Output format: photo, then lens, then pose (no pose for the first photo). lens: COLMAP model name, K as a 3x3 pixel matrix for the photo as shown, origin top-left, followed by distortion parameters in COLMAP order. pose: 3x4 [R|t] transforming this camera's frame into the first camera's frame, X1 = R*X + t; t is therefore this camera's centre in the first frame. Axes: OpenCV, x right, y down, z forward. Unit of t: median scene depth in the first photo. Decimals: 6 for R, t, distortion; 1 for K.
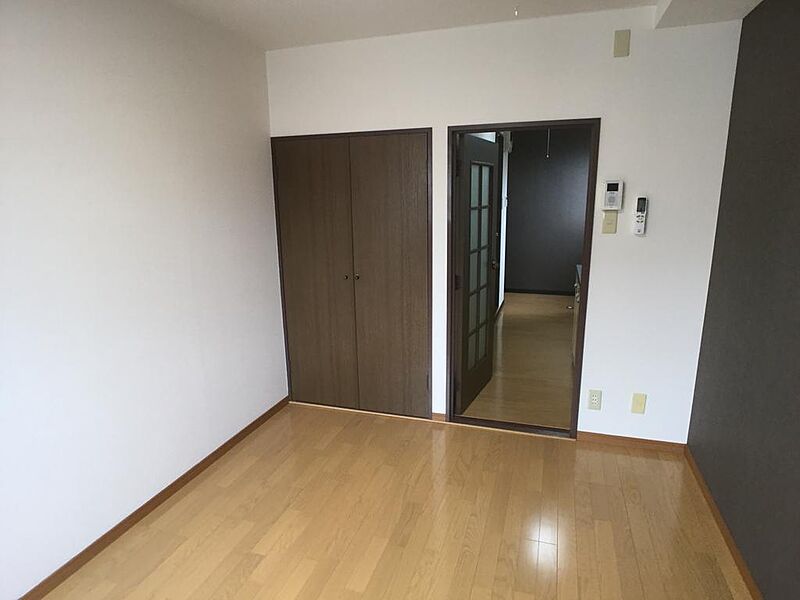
lens RADIAL K [[471.8, 0, 399.4], [0, 471.8, 303.8], [0, 0, 1]] dist [-0.031248, -0.004376]
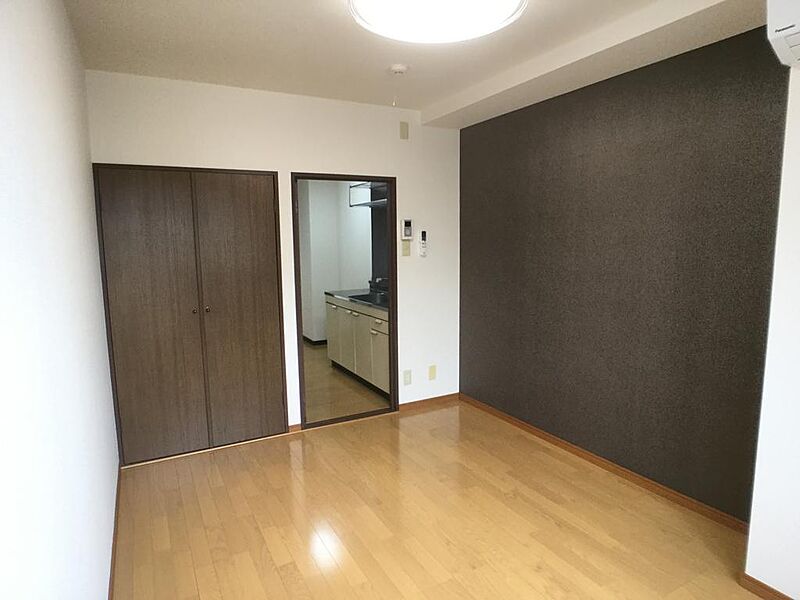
lens RADIAL K [[471.8, 0, 394.9], [0, 471.8, 297.2], [0, 0, 1]] dist [-0.031248, -0.004376]
pose [[0.699026, -0.080522, 0.710549, -0.588210], [0.169913, 0.983886, -0.055660, 0.047684], [-0.694617, 0.159639, 0.701443, 0.026640]]
